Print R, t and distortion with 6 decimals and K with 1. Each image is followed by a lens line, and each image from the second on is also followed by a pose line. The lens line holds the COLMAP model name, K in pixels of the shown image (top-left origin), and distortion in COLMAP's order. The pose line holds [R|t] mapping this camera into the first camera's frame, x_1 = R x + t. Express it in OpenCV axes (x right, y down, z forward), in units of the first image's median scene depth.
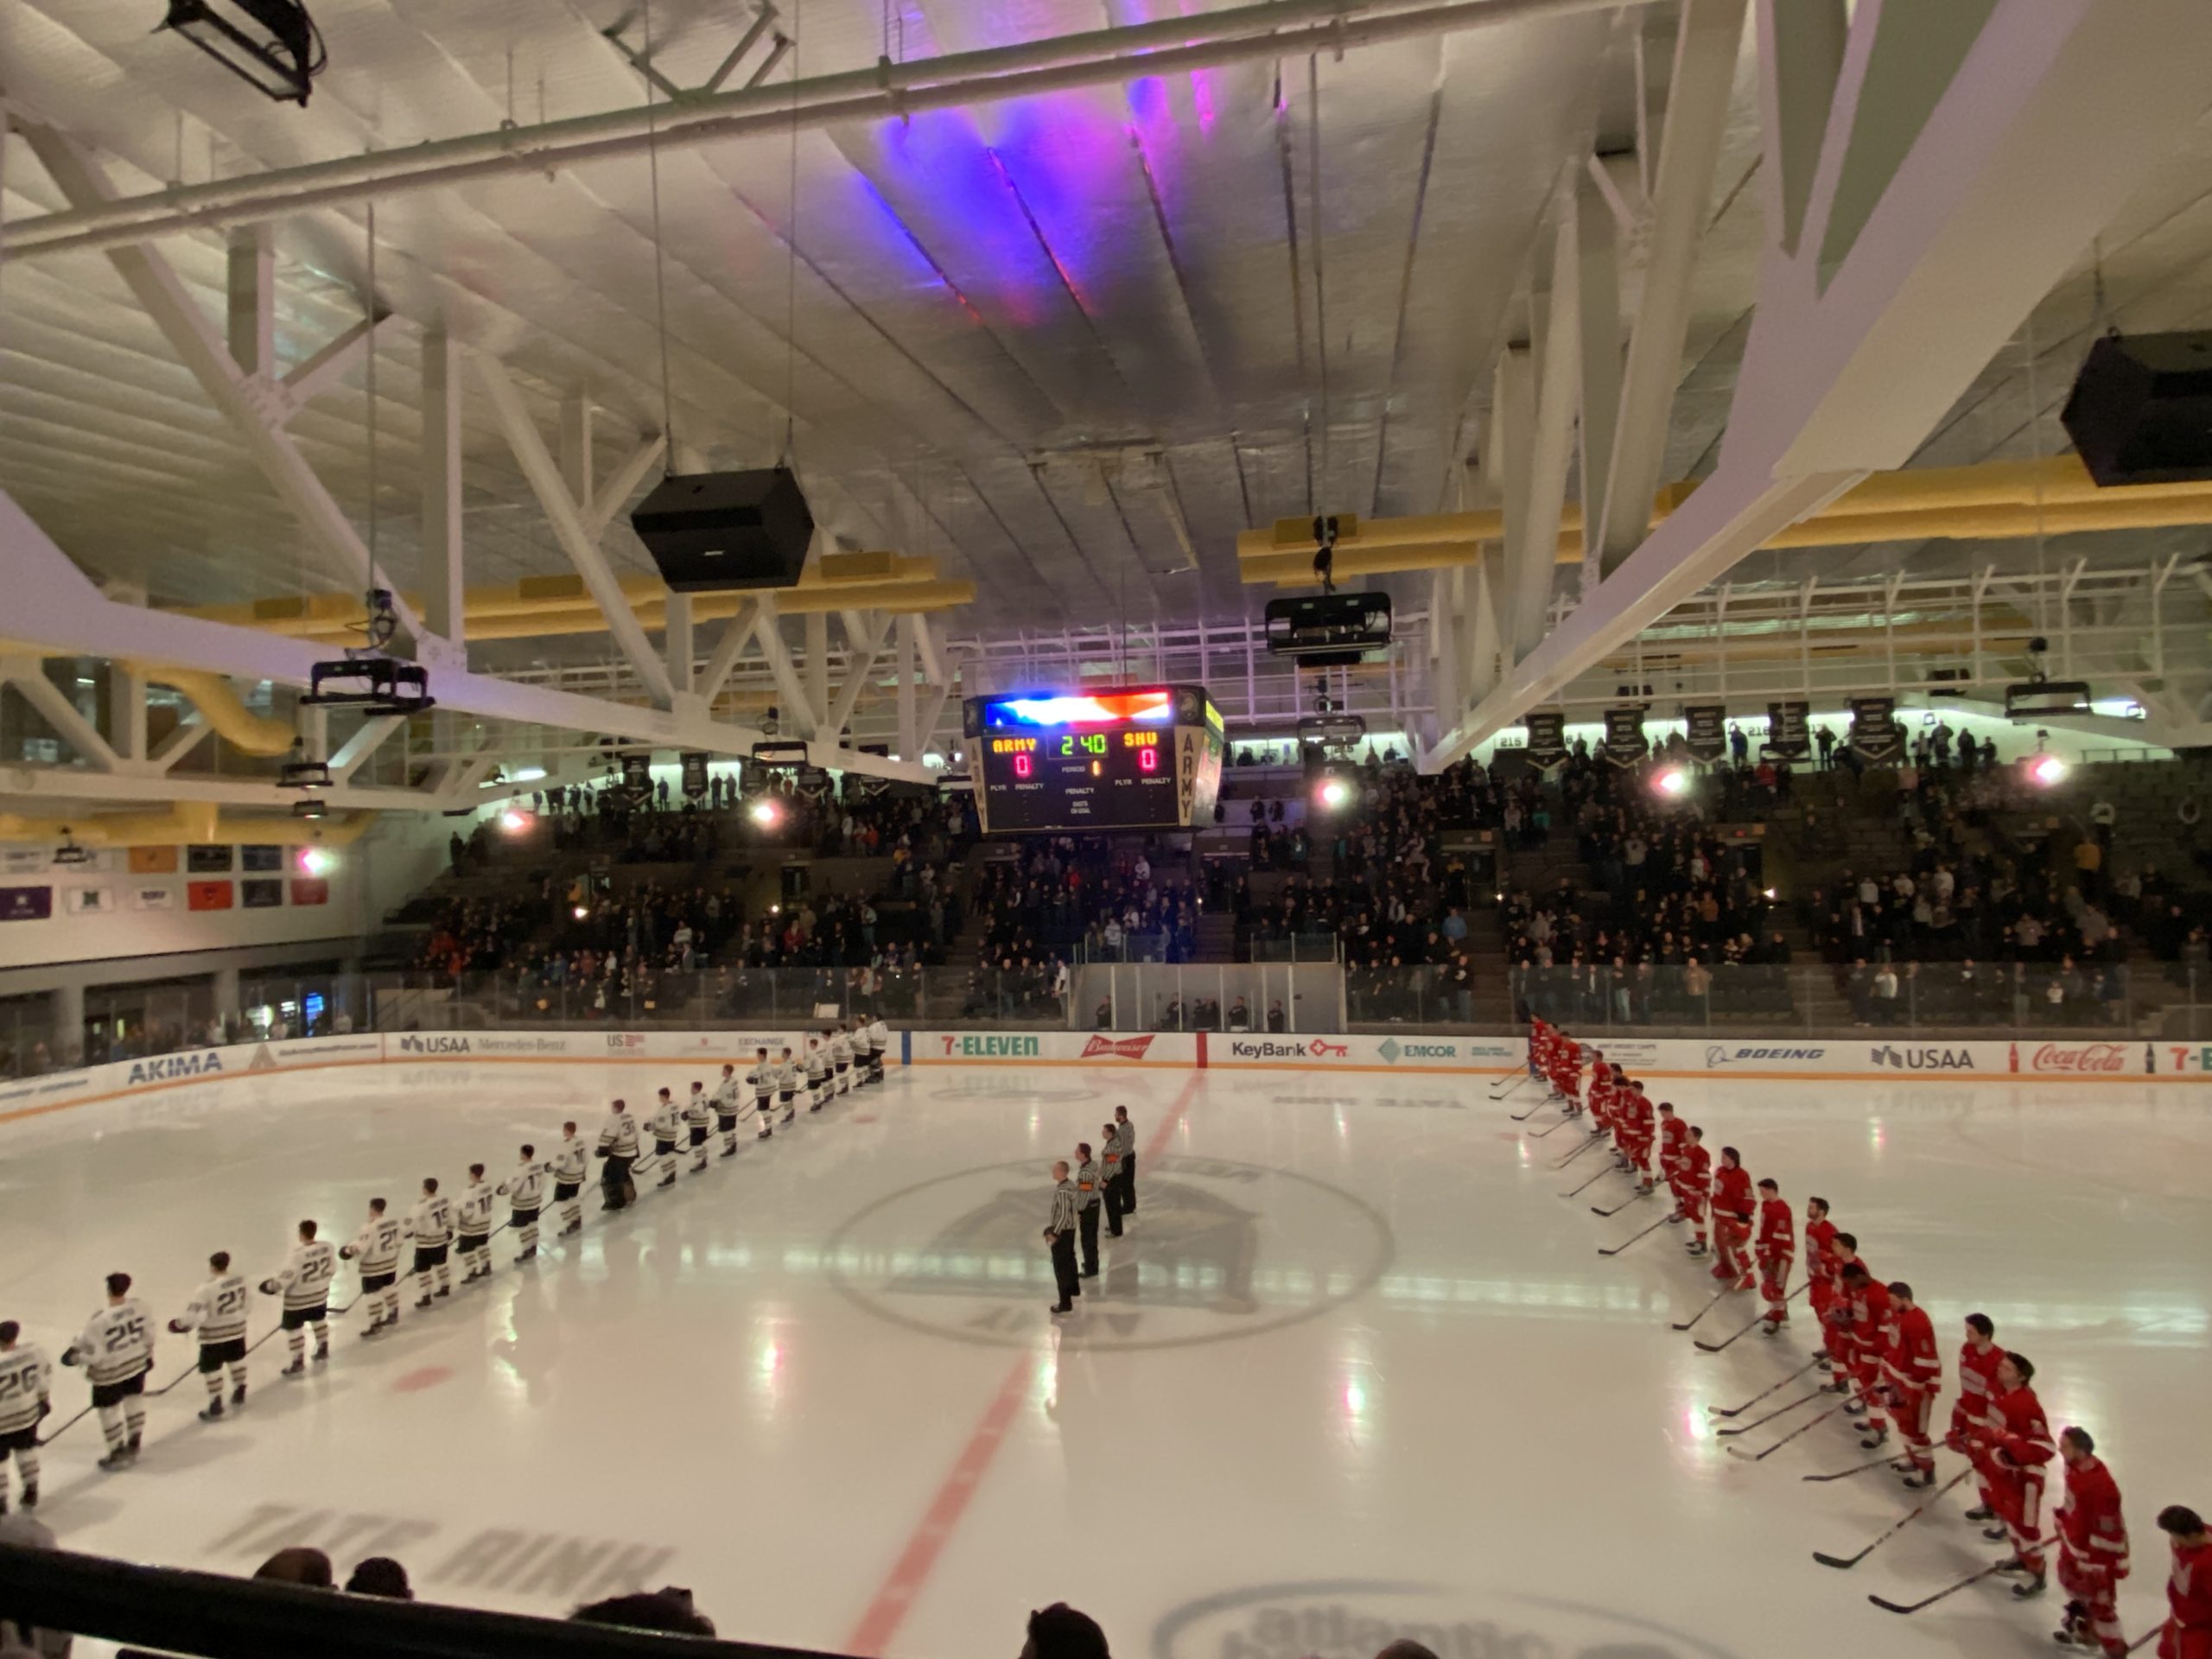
lens RADIAL K [[1115.0, 0, 1106.0], [0, 1115.0, 829.5], [0, 0, 1]] dist [0.054447, -0.052235]
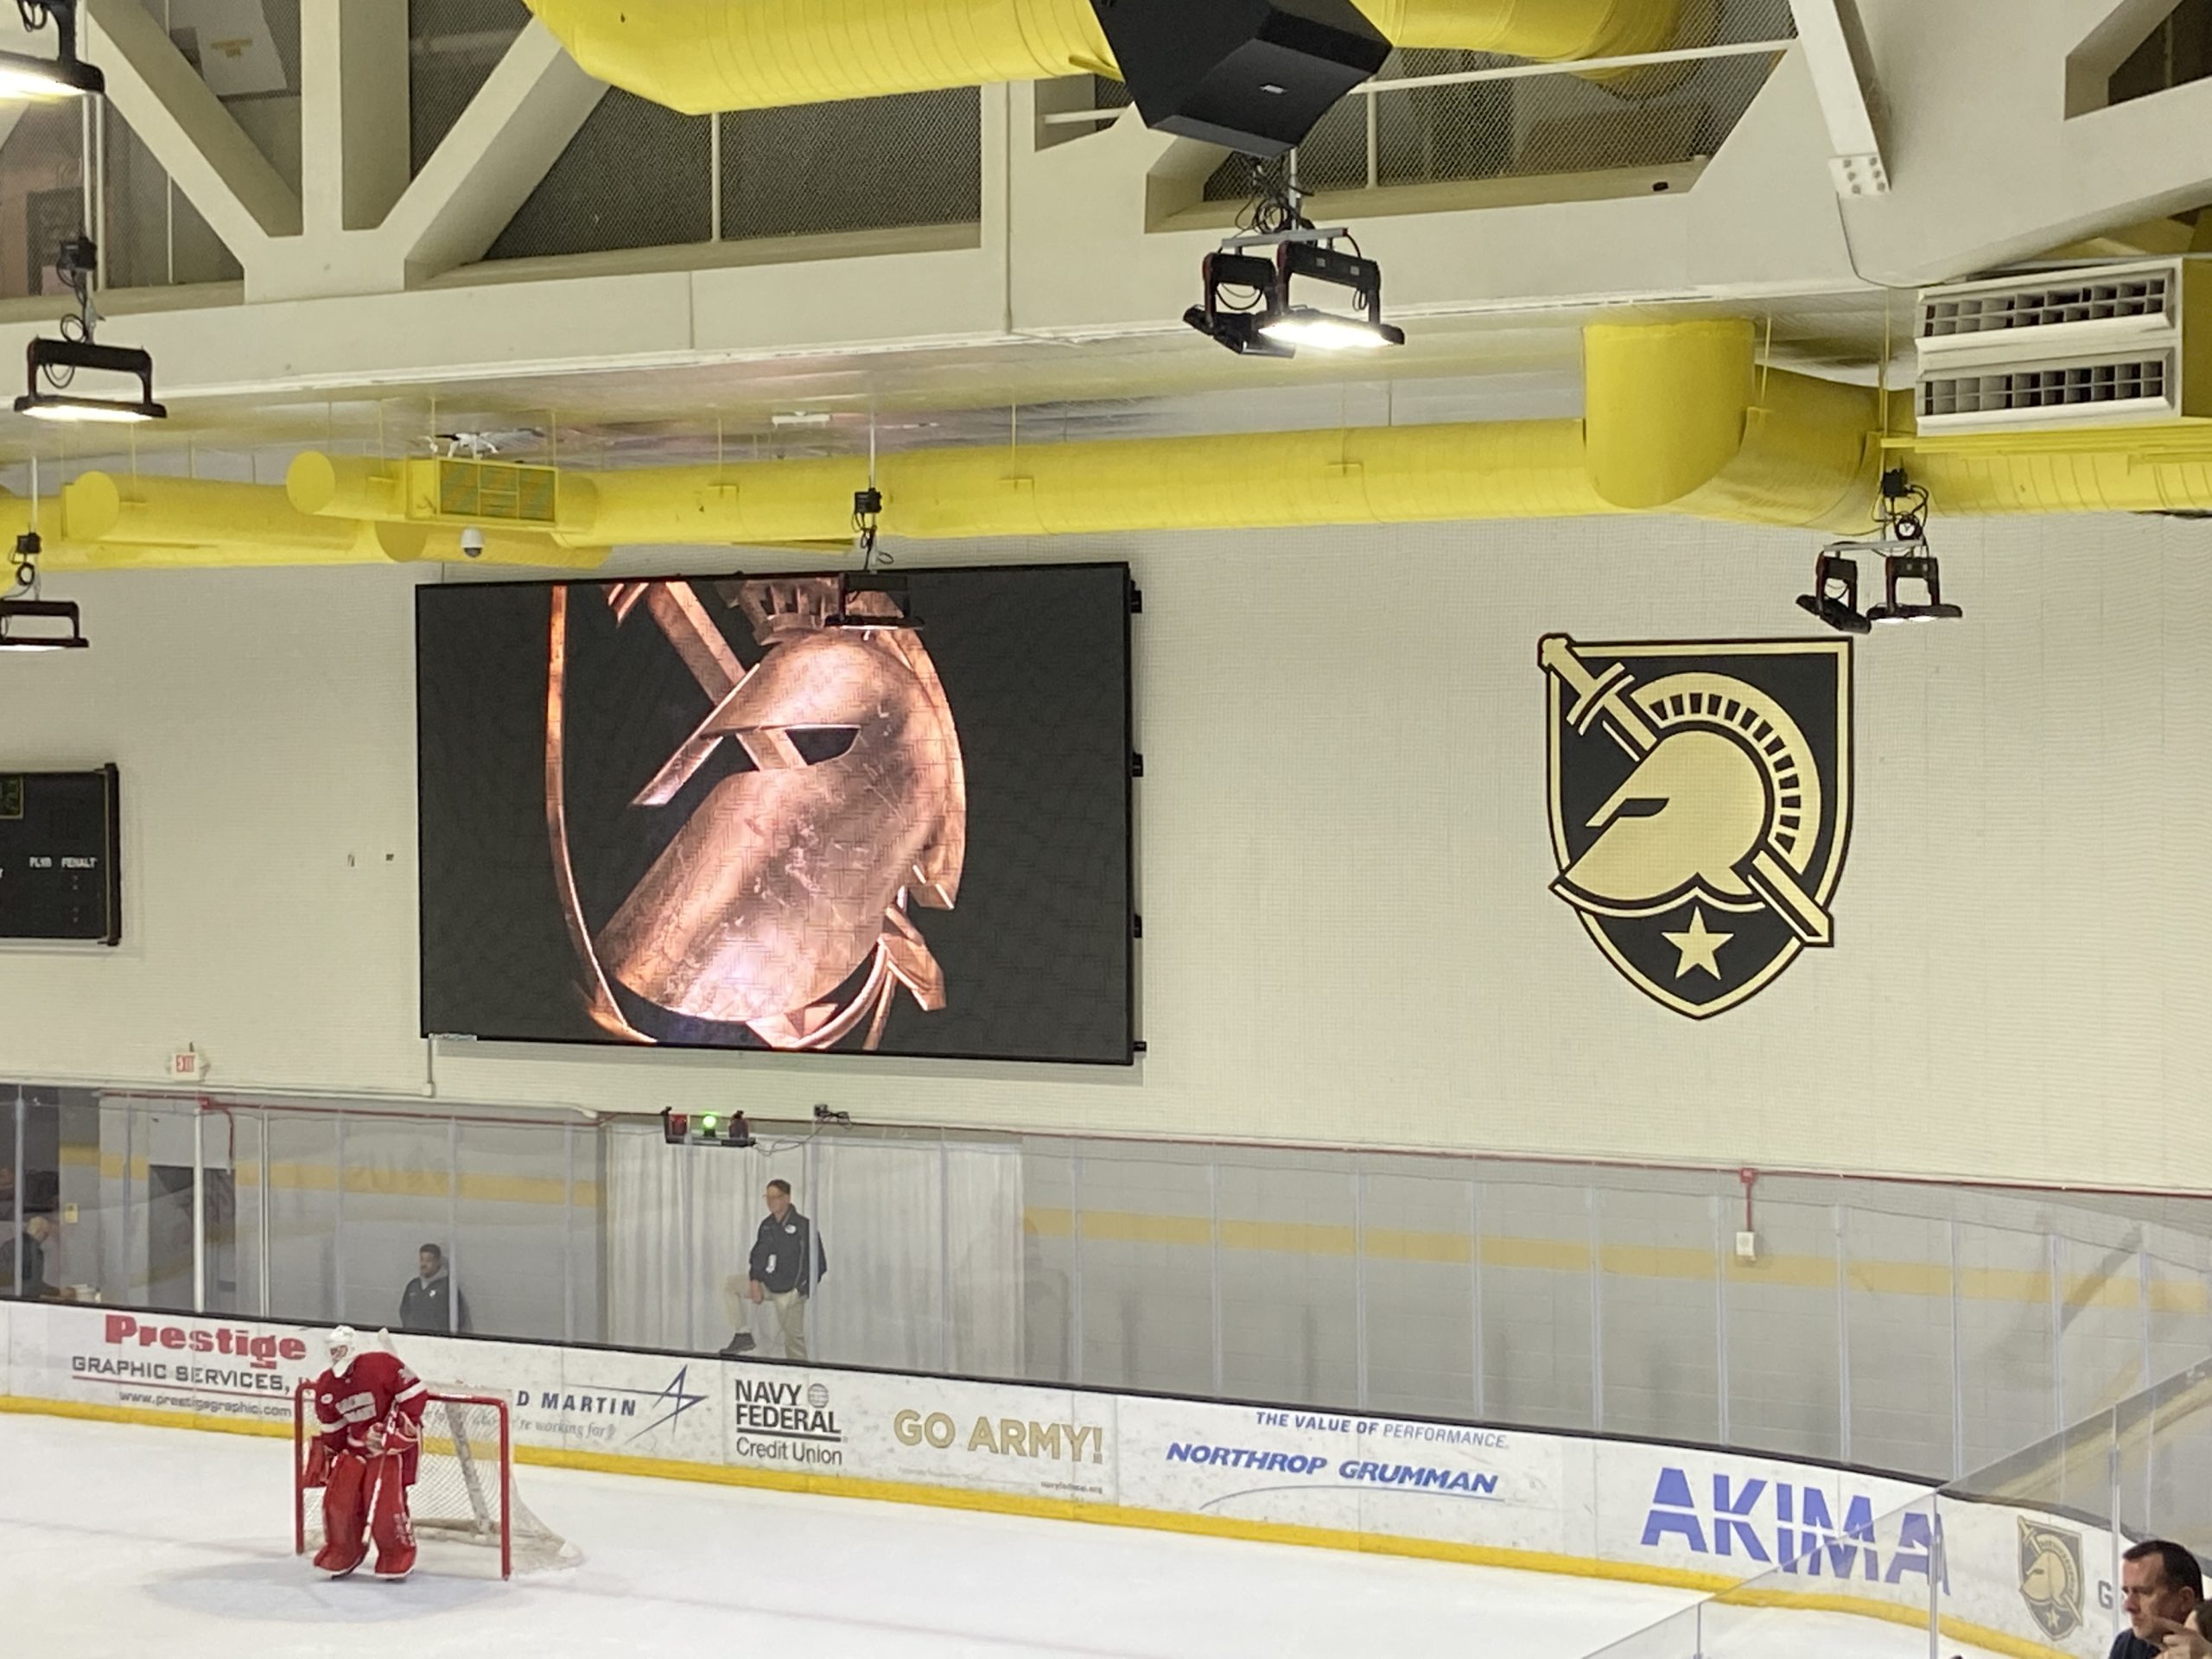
lens RADIAL K [[4091.5, 0, 1106.0], [0, 4091.5, 829.5], [0, 0, 1]] dist [0.047902, 0.834847]
pose [[-0.330492, 0.037332, -0.943070, -0.015212], [0.028672, 0.999153, 0.029504, 0.045728], [0.943373, -0.017289, -0.331282, 1.176896]]
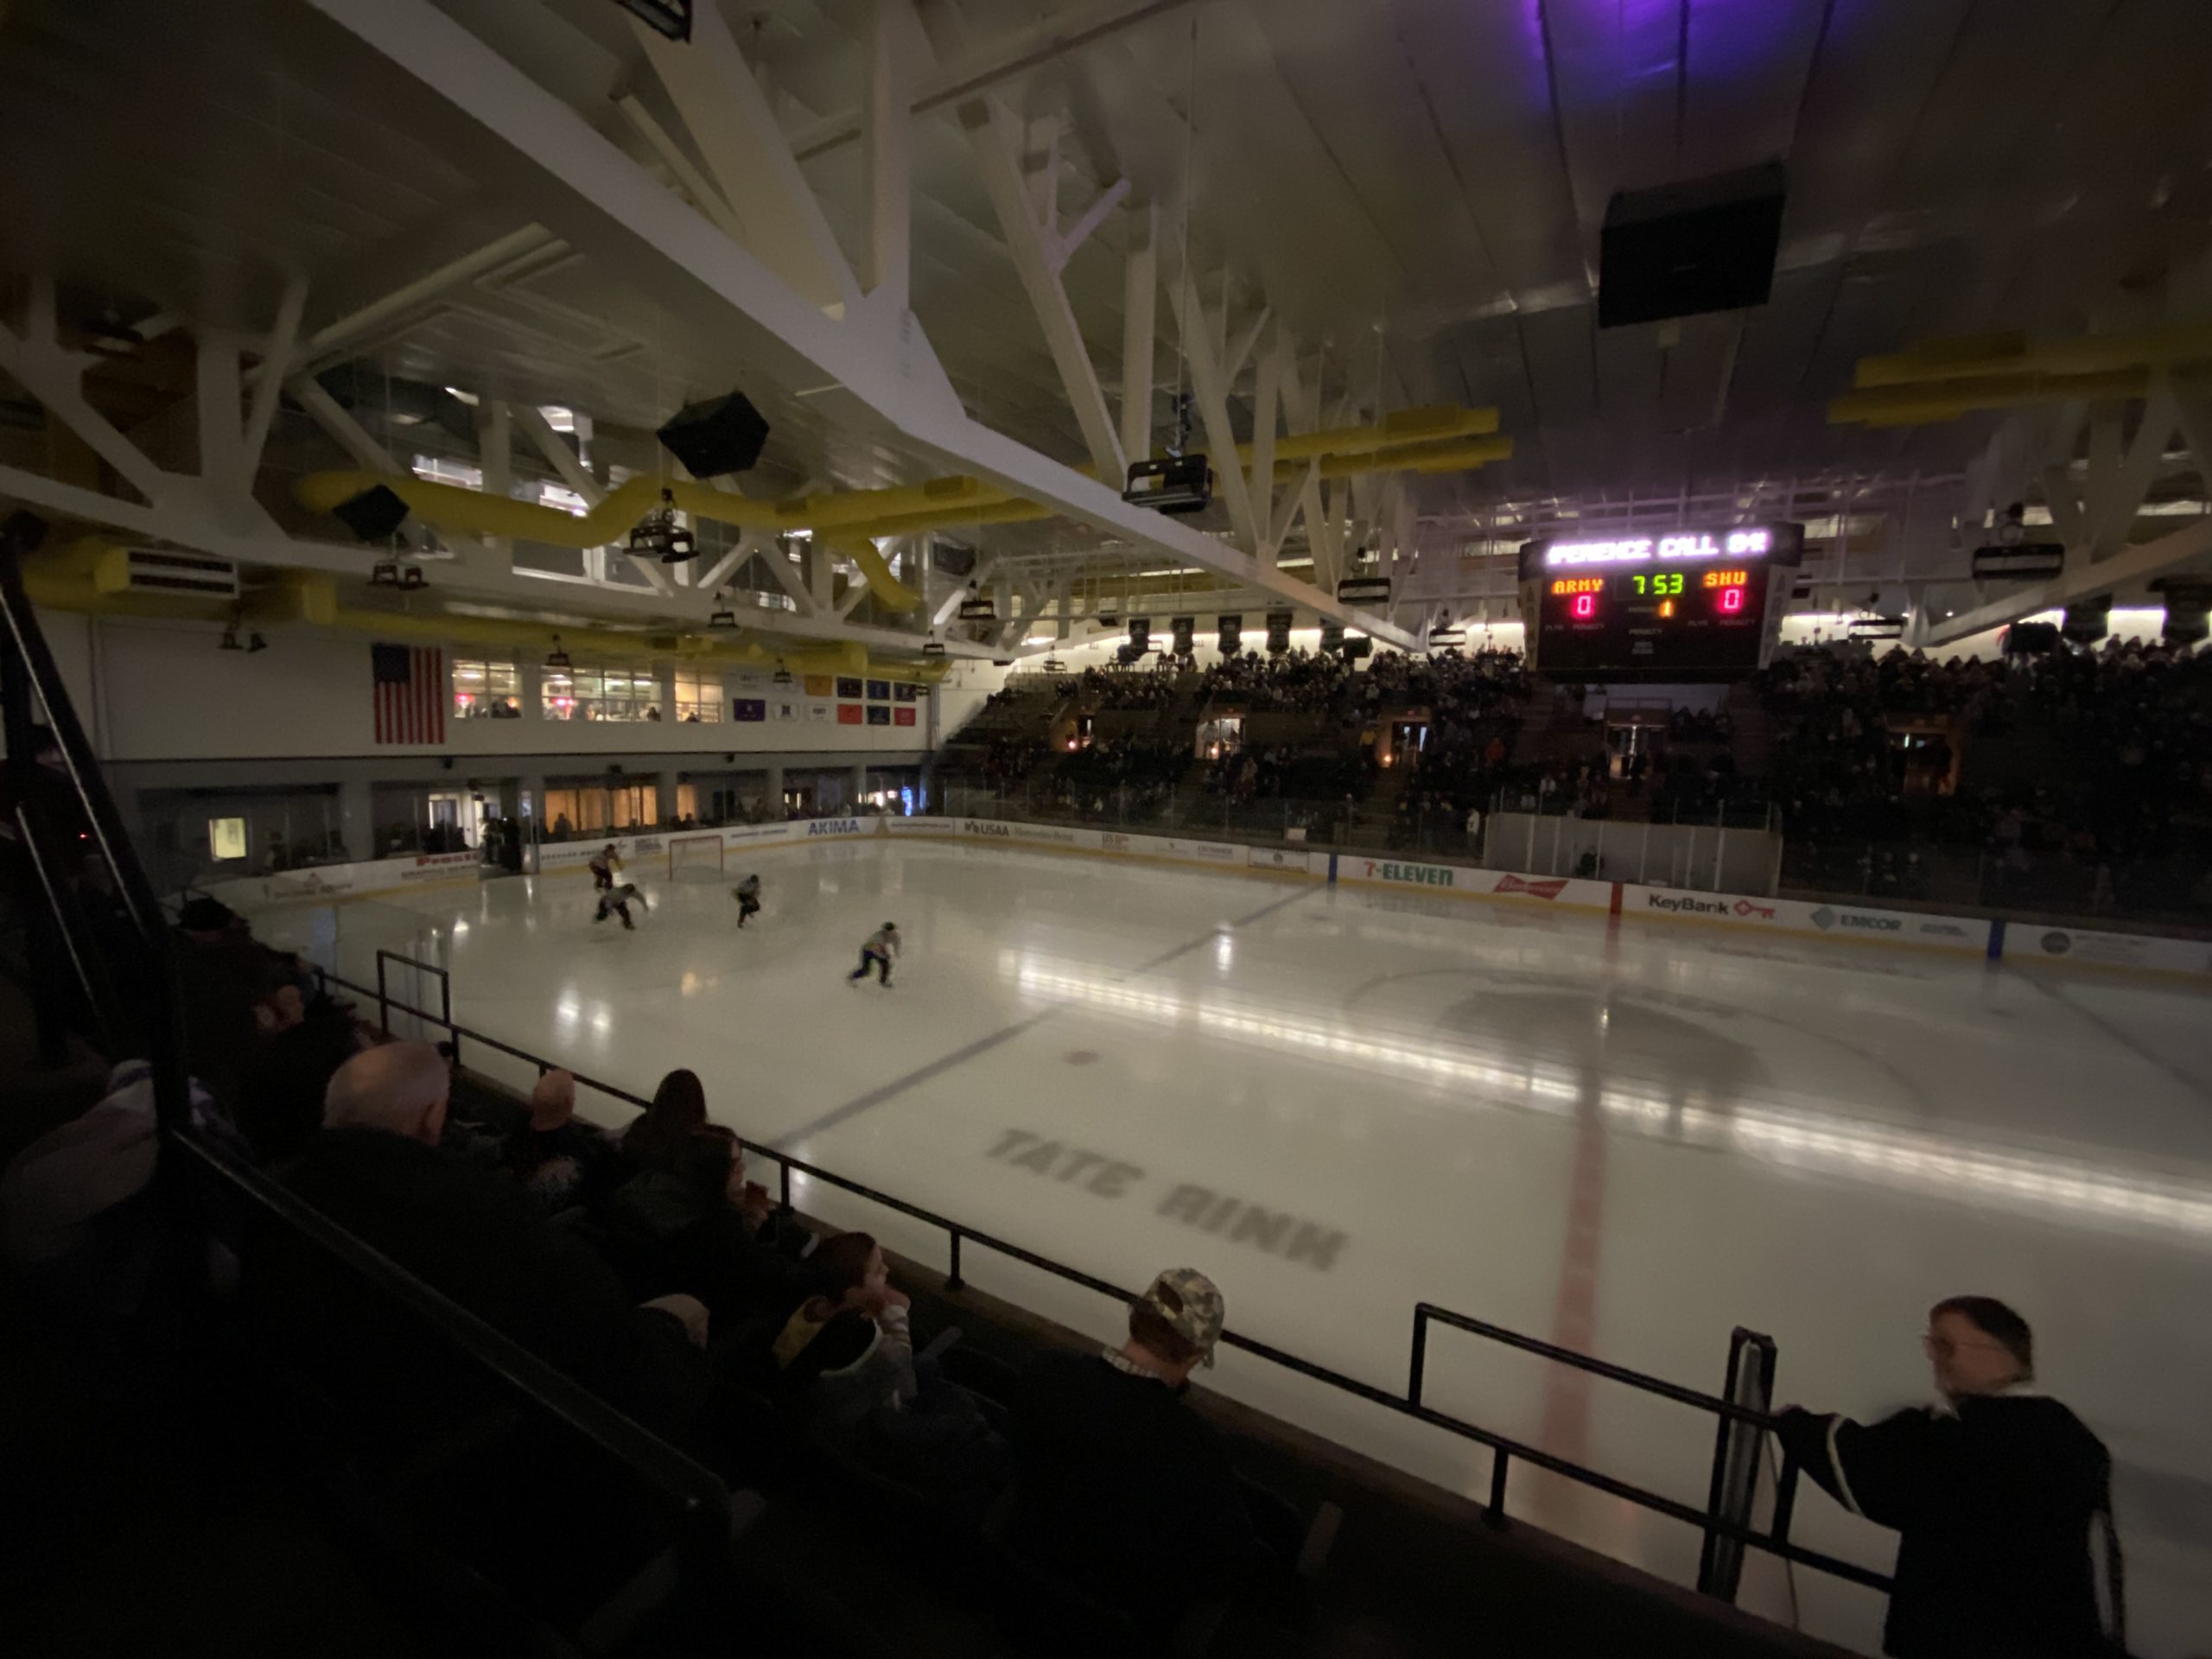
lens RADIAL K [[874.1, 0, 1106.0], [0, 874.1, 829.5], [0, 0, 1]] dist [-0.000751, -0.000201]
pose [[0.944059, 0.092770, -0.316459, -0.120699], [-0.048553, 0.988260, 0.144864, 0.029227], [0.326183, -0.121395, 0.937480, 0.032533]]
